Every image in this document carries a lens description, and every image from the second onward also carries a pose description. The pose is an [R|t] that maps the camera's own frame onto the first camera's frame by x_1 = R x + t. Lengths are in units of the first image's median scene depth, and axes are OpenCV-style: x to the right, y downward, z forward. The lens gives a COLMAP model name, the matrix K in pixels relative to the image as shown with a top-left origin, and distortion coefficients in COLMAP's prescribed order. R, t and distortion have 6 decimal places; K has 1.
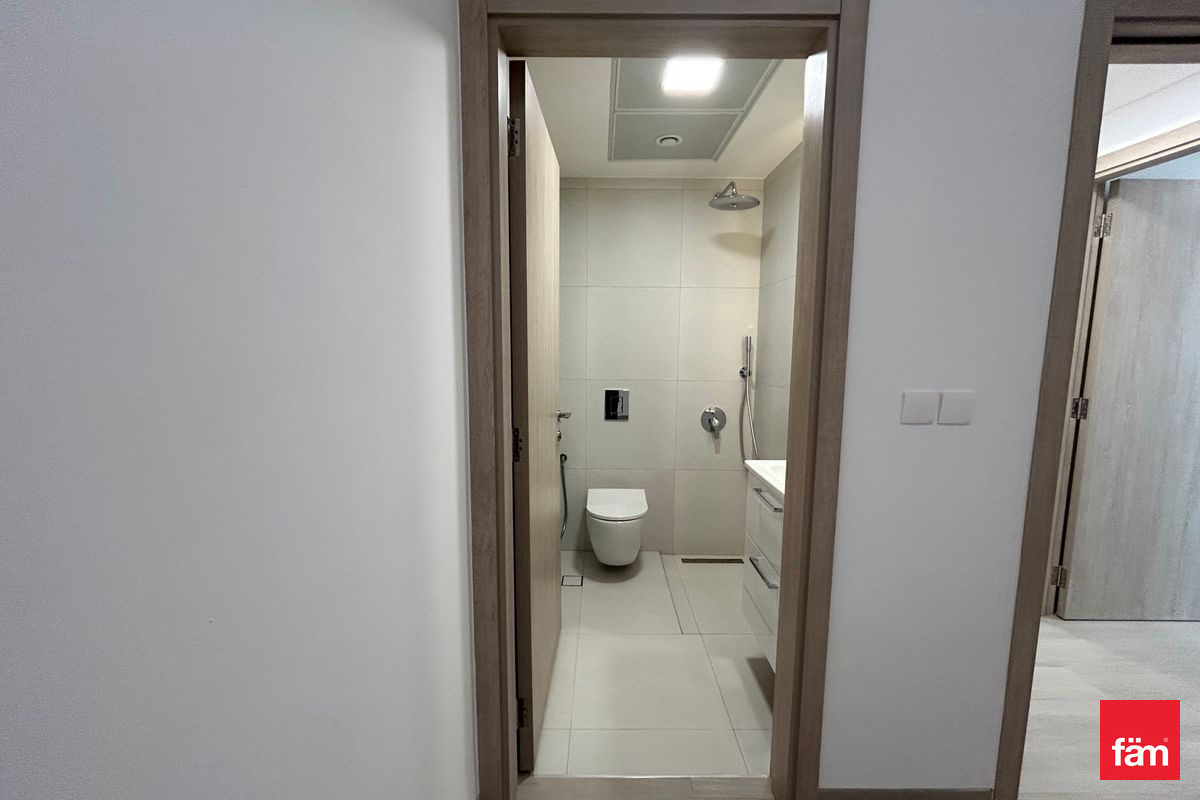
lens RADIAL K [[490.0, 0, 600.6], [0, 490.0, 397.0], [0, 0, 1]] dist [0.001405, 0.002094]
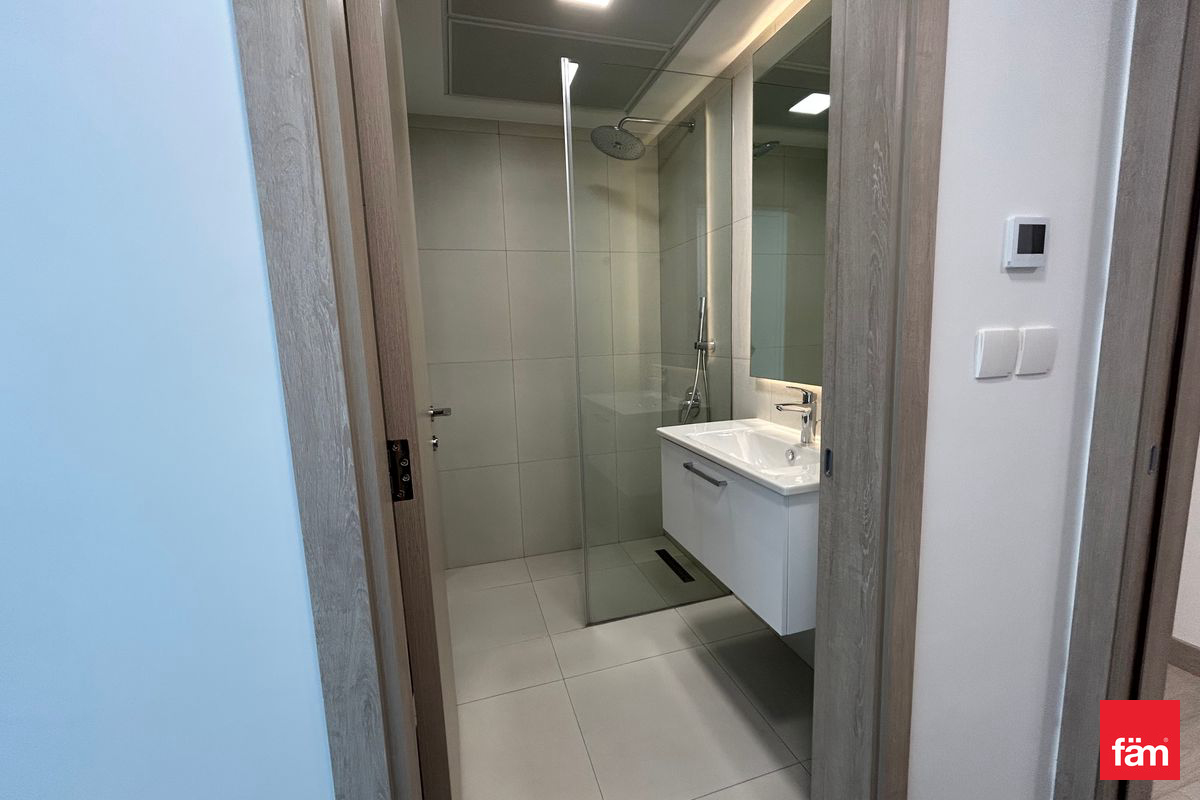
lens RADIAL K [[490.0, 0, 598.0], [0, 490.0, 407.9], [0, 0, 1]] dist [0.001405, 0.002094]
pose [[0.962051, -0.077523, 0.261625, -0.106069], [0.067719, 0.996630, 0.046300, 0.030675], [-0.264333, -0.026826, 0.964058, 0.470656]]
